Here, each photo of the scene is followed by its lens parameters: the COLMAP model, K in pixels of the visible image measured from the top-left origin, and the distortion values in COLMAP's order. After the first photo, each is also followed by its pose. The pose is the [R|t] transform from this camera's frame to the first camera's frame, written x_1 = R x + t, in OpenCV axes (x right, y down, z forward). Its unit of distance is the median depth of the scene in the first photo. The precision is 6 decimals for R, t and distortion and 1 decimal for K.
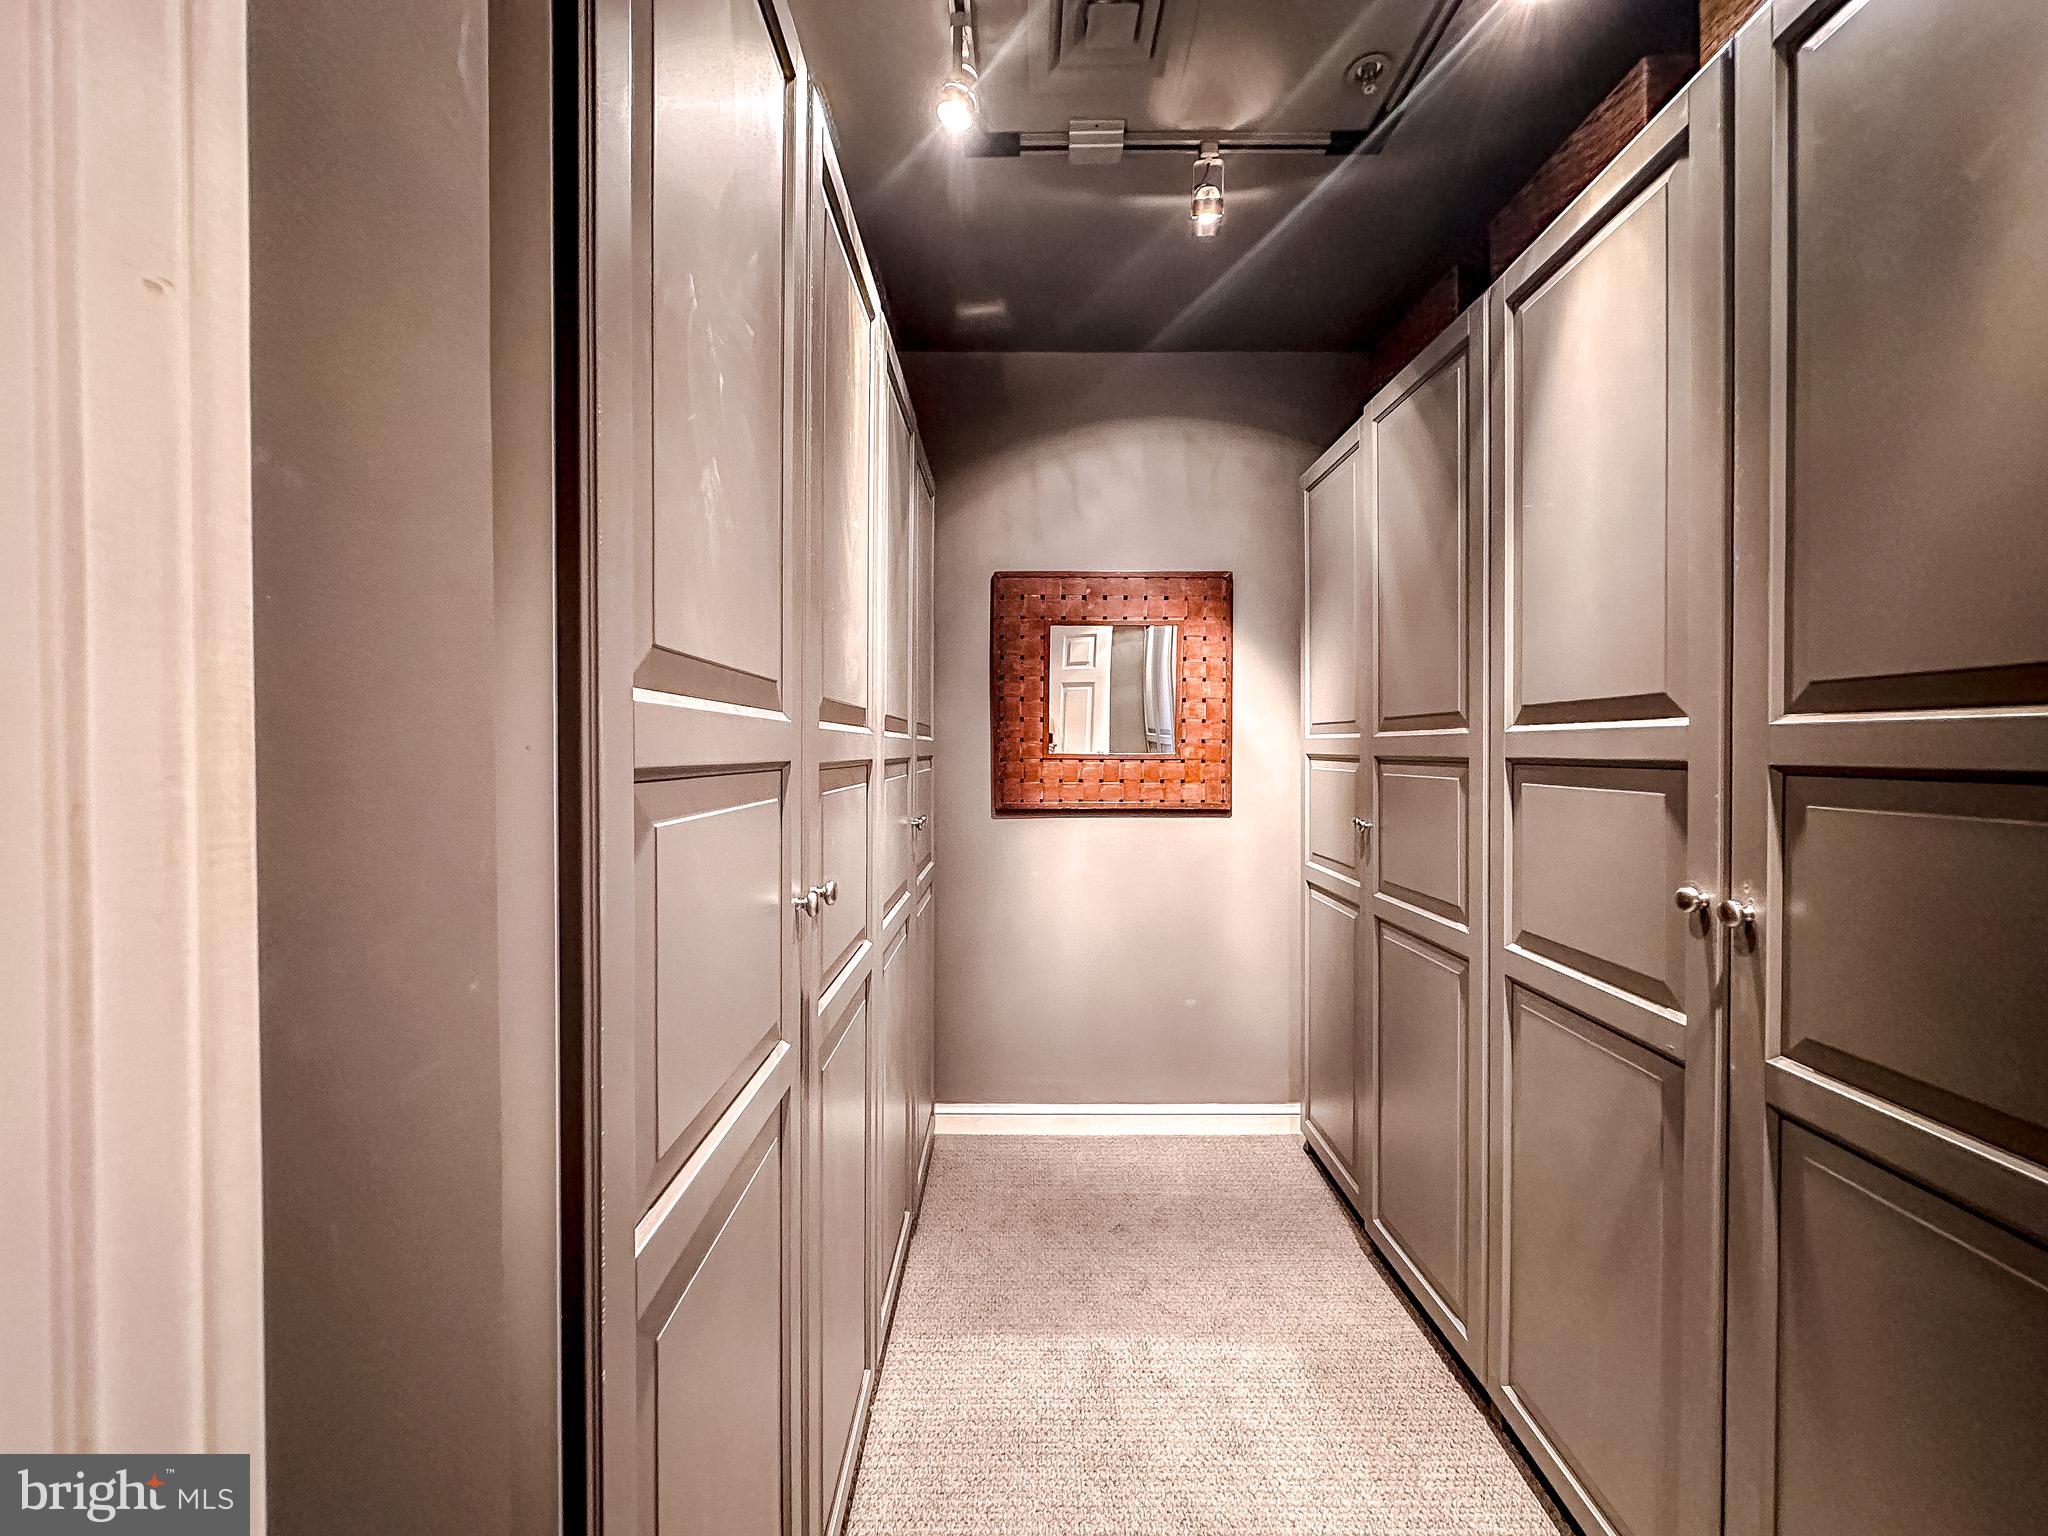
lens RADIAL K [[819.2, 0, 1025.3], [0, 819.2, 764.7], [0, 0, 1]] dist [-0.001038, 0.000223]
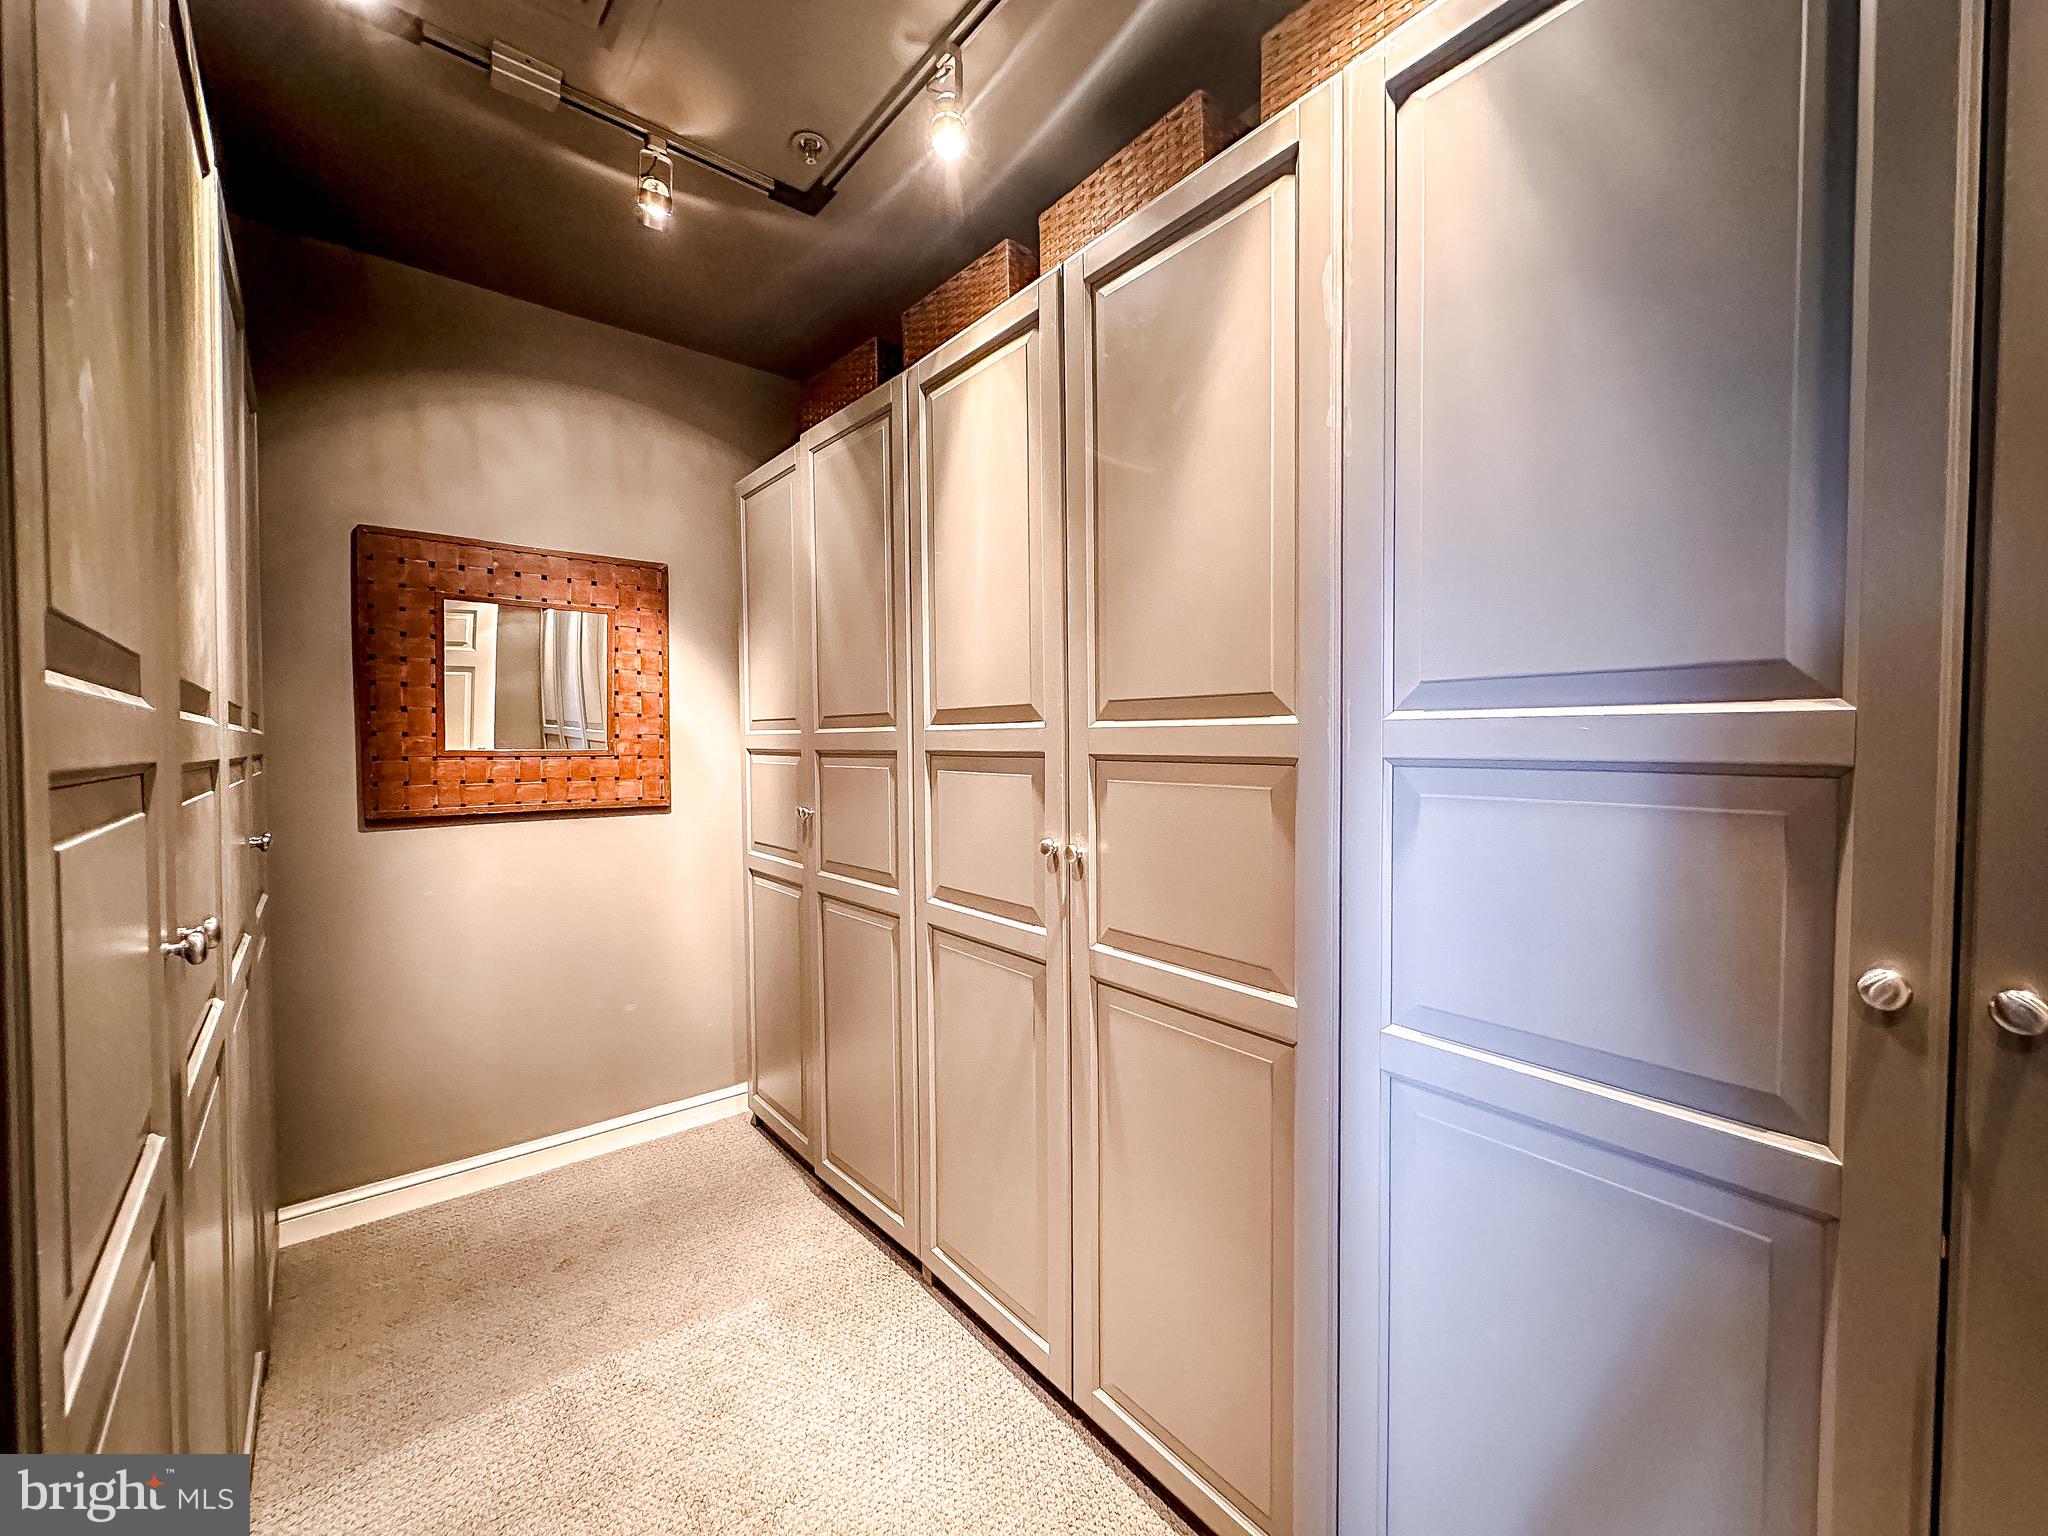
lens RADIAL K [[819.2, 0, 1021.5], [0, 819.2, 761.6], [0, 0, 1]] dist [-0.001038, 0.000223]
pose [[0.768271, -0.016535, 0.639912, -0.087664], [0.014950, 0.999857, 0.007888, 0.000367], [-0.639951, 0.003506, 0.768408, -0.049540]]
